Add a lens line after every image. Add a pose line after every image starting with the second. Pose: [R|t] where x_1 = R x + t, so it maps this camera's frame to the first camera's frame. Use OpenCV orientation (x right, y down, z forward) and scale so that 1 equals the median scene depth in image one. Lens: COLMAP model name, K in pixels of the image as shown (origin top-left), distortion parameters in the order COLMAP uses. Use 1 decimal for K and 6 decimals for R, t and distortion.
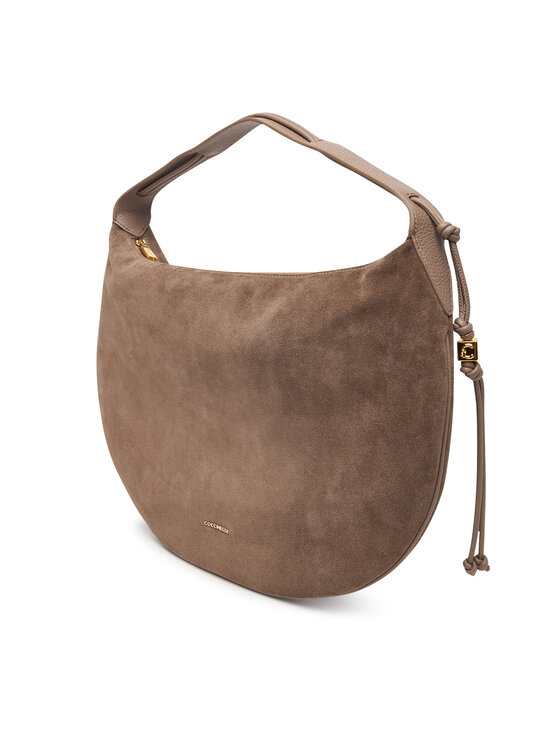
lens RADIAL K [[1030.0, 0, 280.0], [0, 1030.0, 373.0], [0, 0, 1]] dist [-0.409034, 0.009864]
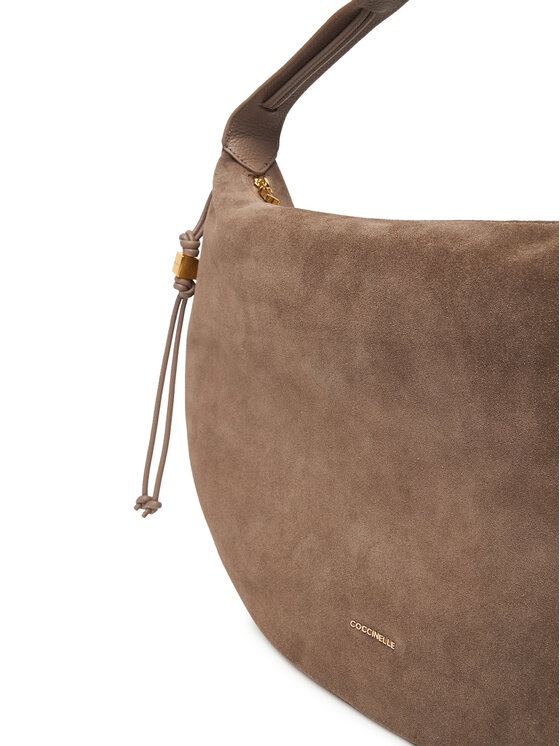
lens RADIAL K [[838.0, 0, 280.0], [0, 838.0, 373.0], [0, 0, 1]] dist [-0.186090, -0.001732]
pose [[0.997750, 0.052763, -0.041360, -0.102749], [-0.053087, 0.998567, -0.006783, 0.001863], [0.040943, 0.008964, 0.999121, 0.481560]]
